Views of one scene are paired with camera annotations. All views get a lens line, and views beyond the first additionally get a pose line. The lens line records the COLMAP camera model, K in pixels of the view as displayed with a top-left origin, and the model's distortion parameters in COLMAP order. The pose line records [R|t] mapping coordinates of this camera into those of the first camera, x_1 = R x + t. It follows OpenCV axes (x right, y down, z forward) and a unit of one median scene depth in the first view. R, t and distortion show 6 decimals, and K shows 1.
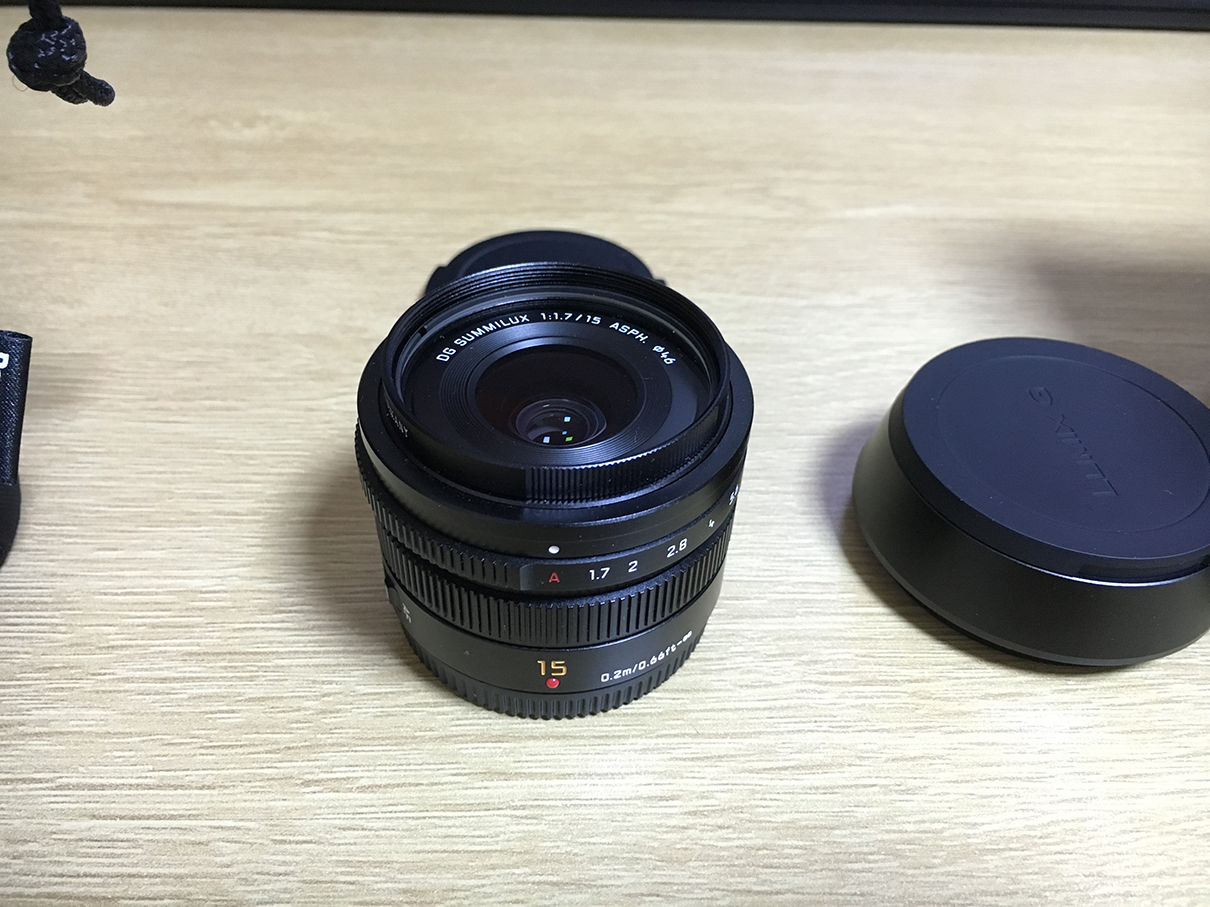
lens RADIAL K [[1055.6, 0, 609.0], [0, 1055.6, 454.5], [0, 0, 1]] dist [0.072034, -0.149564]
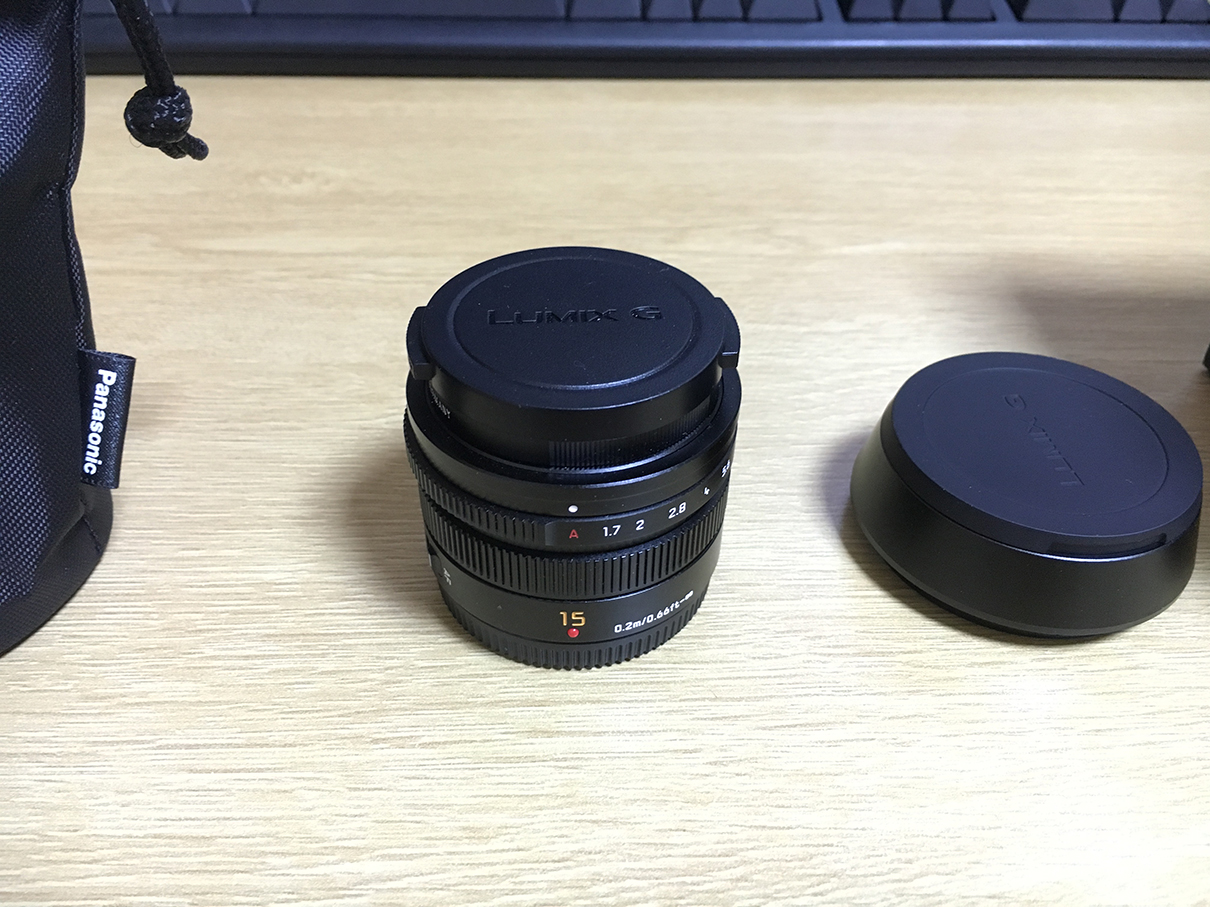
lens RADIAL K [[1053.0, 0, 609.1], [0, 1053.0, 453.1], [0, 0, 1]] dist [0.072686, -0.143511]
pose [[0.999834, -0.014685, -0.010810, -0.014365], [0.014138, 0.998698, -0.049024, 0.053501], [0.011516, 0.048863, 0.998739, -0.137792]]
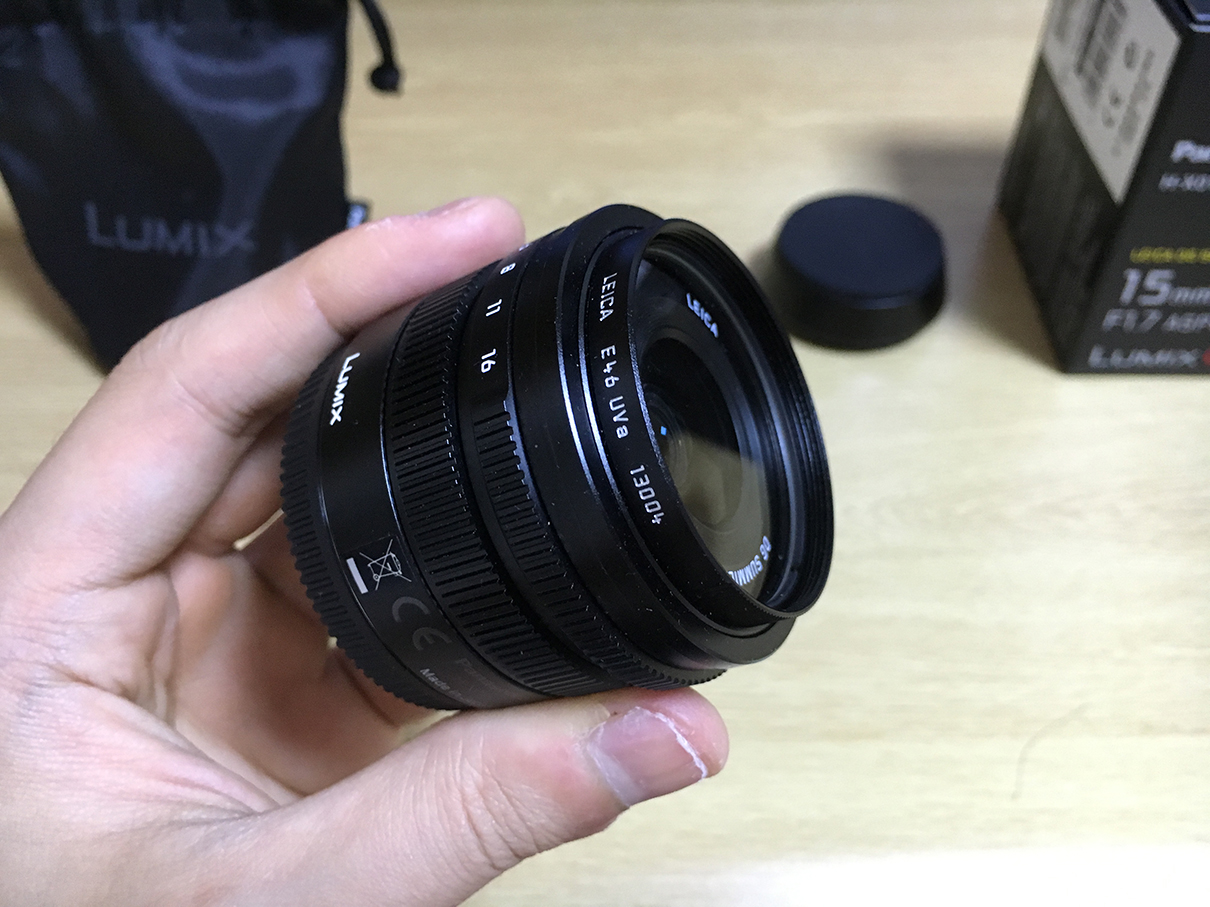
lens RADIAL K [[1063.3, 0, 610.0], [0, 1063.3, 452.1], [0, 0, 1]] dist [0.070712, -0.151606]
pose [[0.998746, -0.019324, -0.046193, 0.044552], [0.023643, 0.995210, 0.094862, 0.193397], [0.044138, -0.095835, 0.994418, -1.161481]]
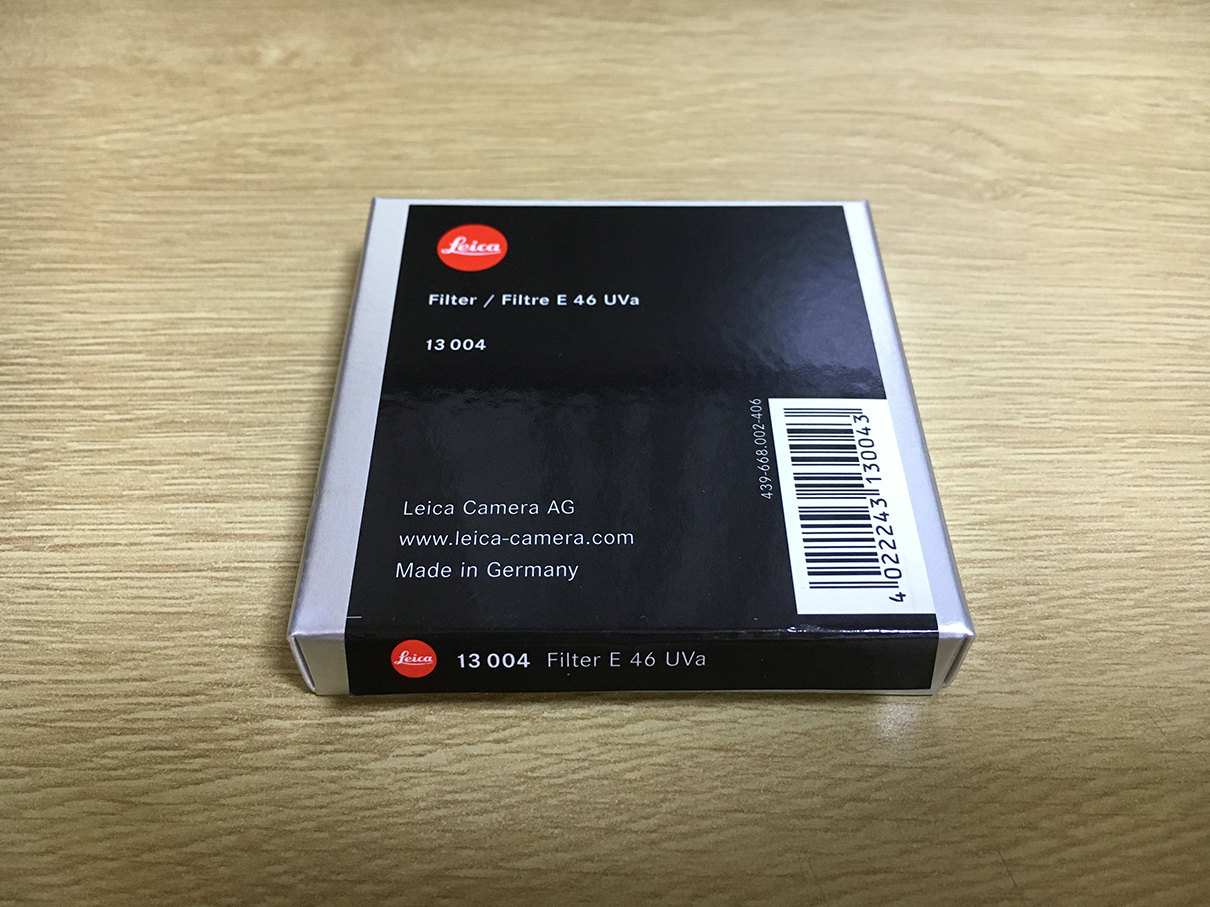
lens RADIAL K [[1063.3, 0, 610.0], [0, 1063.3, 452.1], [0, 0, 1]] dist [0.070712, -0.151606]
pose [[0.999415, 0.006153, -0.033647, 0.252406], [-0.000066, 0.984033, 0.177989, 0.061685], [0.034205, -0.177882, 0.983457, 0.108985]]
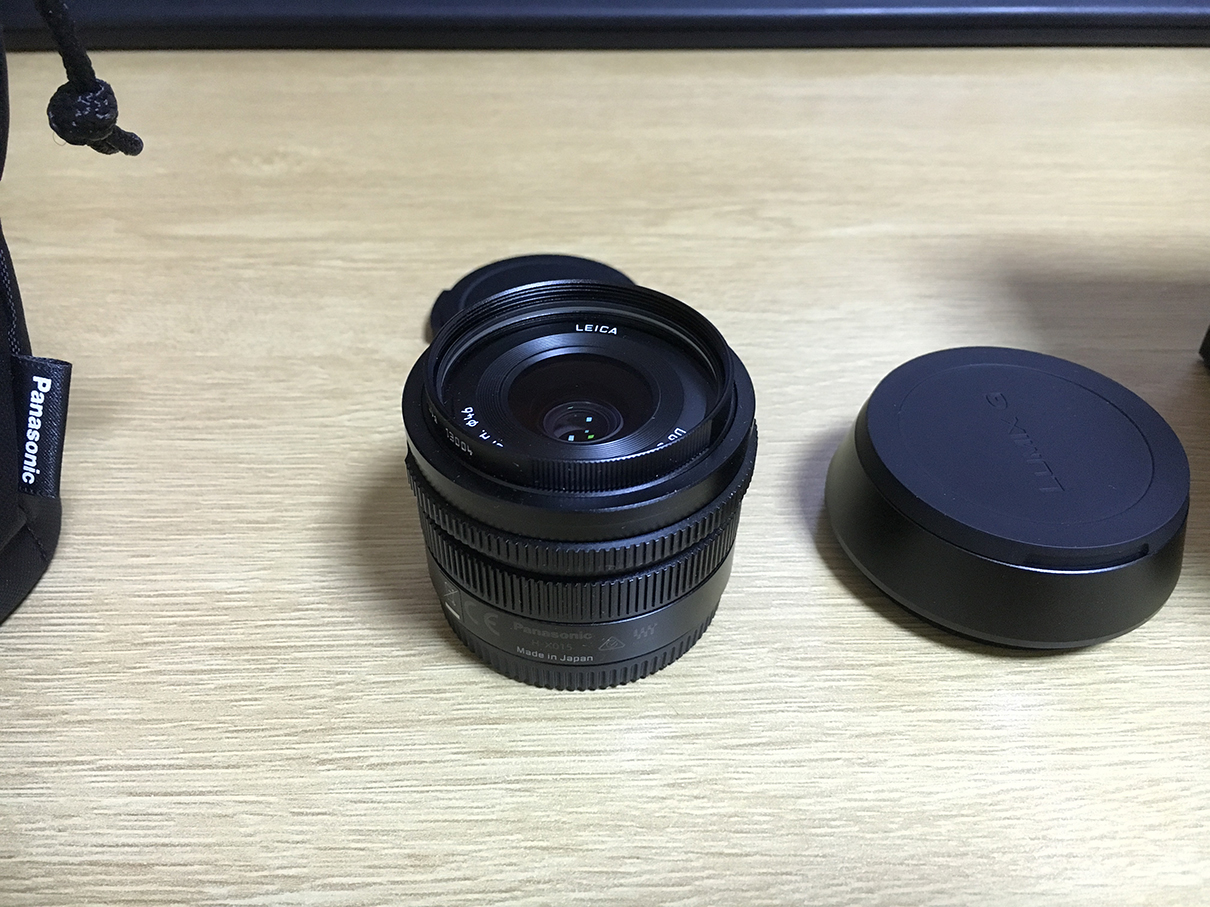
lens RADIAL K [[1055.3, 0, 611.4], [0, 1055.3, 452.0], [0, 0, 1]] dist [0.071013, -0.141724]
pose [[0.999635, -0.017035, -0.020972, 0.041315], [0.016686, 0.999721, -0.016724, 0.009285], [0.021251, 0.016368, 0.999640, -0.094318]]
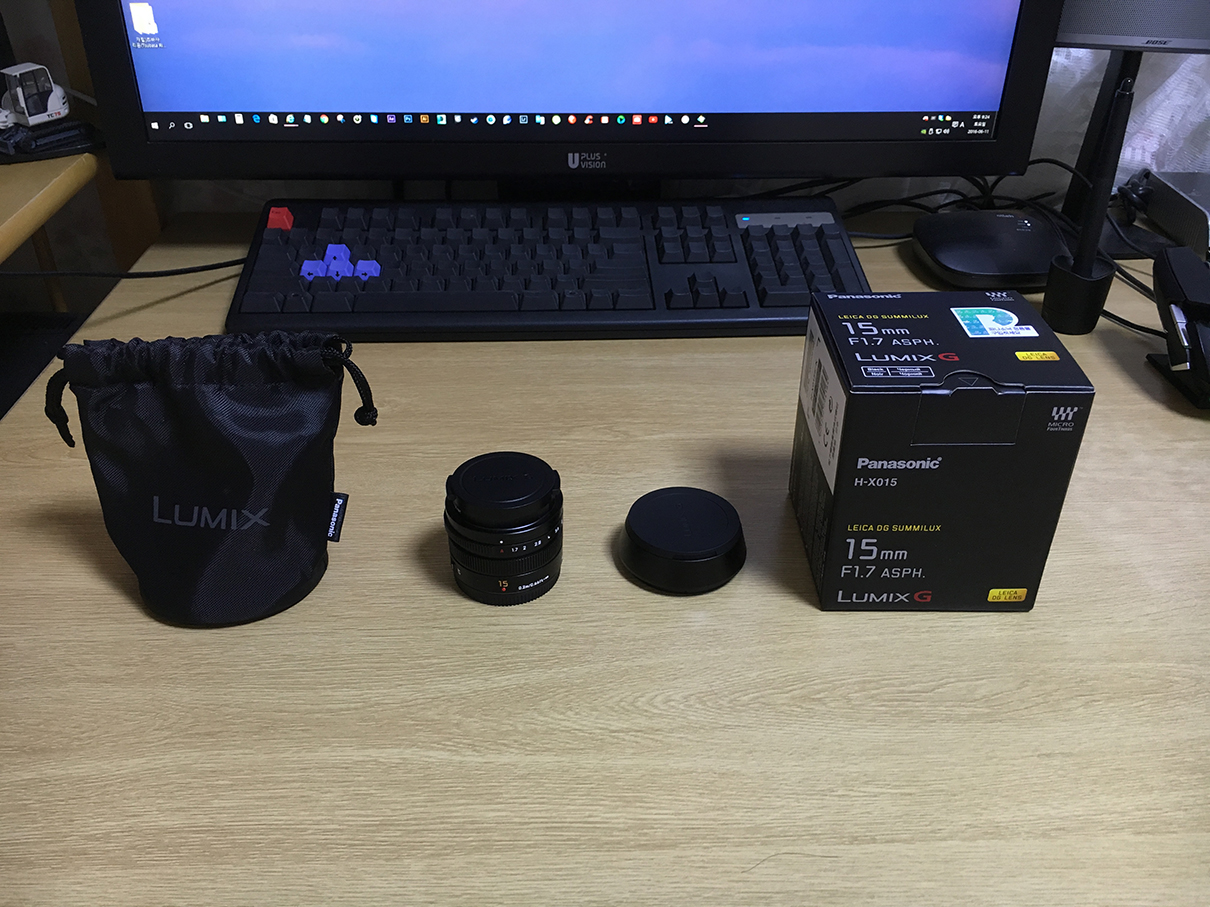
lens RADIAL K [[1038.7, 0, 607.4], [0, 1038.7, 451.6], [0, 0, 1]] dist [0.078860, -0.134263]
pose [[0.999534, -0.030332, -0.003452, 0.249703], [0.029309, 0.985103, -0.169450, 0.304202], [0.008540, 0.169270, 0.985533, -2.031267]]
